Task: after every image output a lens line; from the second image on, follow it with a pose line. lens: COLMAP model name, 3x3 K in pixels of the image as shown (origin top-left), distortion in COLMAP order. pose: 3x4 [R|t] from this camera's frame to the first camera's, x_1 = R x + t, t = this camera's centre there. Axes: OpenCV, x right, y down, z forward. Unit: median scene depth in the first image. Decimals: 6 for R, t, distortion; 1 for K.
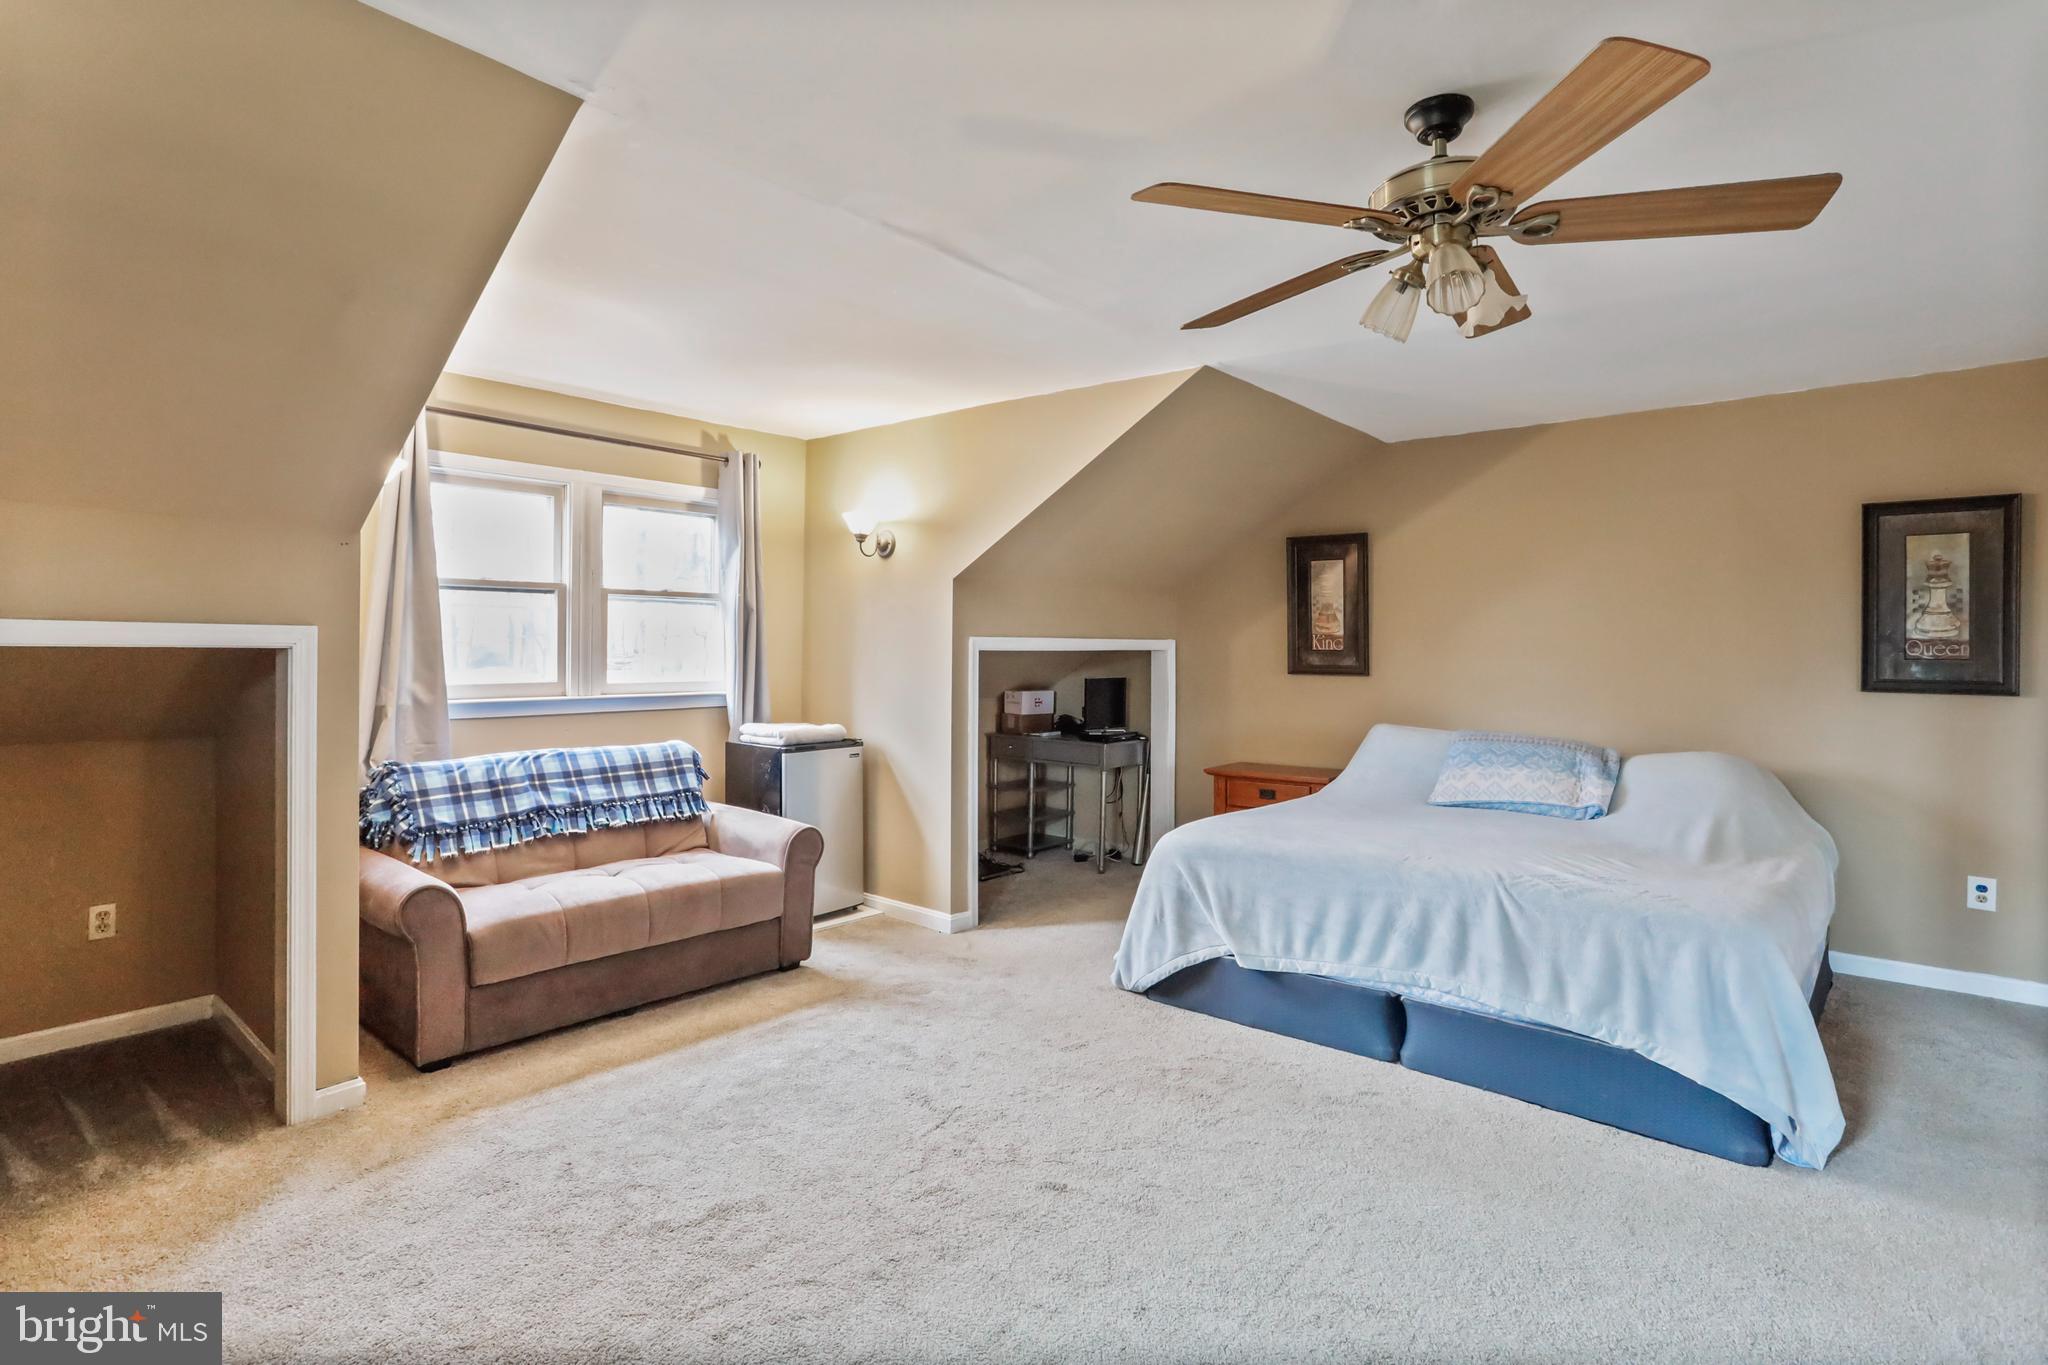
lens RADIAL K [[1001.6, 0, 1018.9], [0, 1001.6, 666.6], [0, 0, 1]] dist [-0.036231, 0.013743]
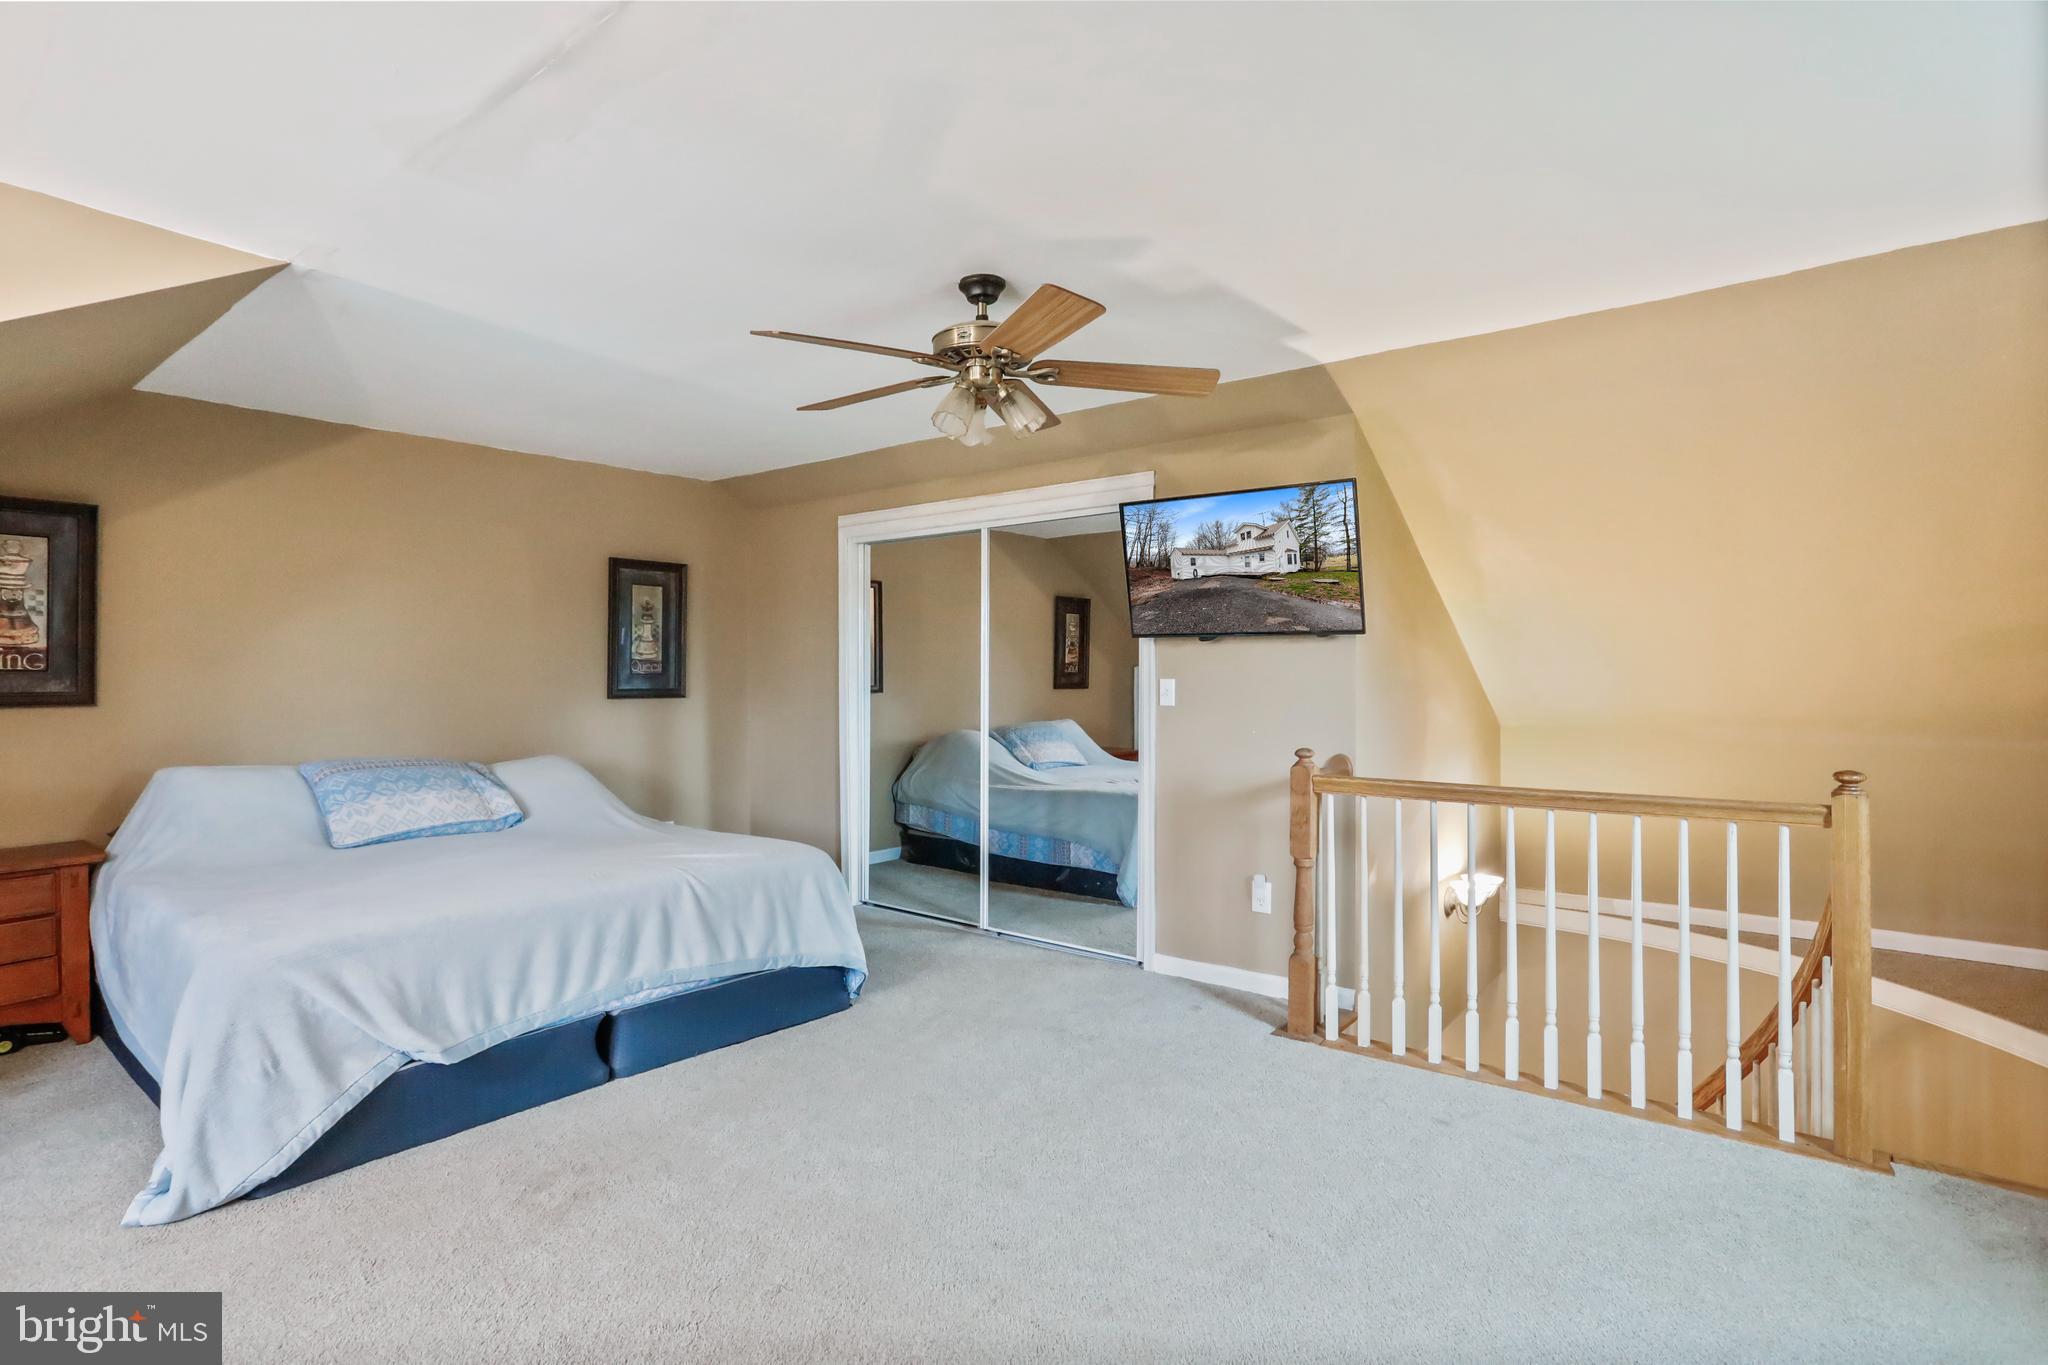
lens RADIAL K [[1001.6, 0, 1017.4], [0, 1001.6, 685.3], [0, 0, 1]] dist [-0.036231, 0.013743]
pose [[-0.013298, -0.021827, 0.999673, -0.508141], [0.016733, 0.999617, 0.022048, -0.013552], [-0.999772, 0.017021, -0.012928, 0.482354]]
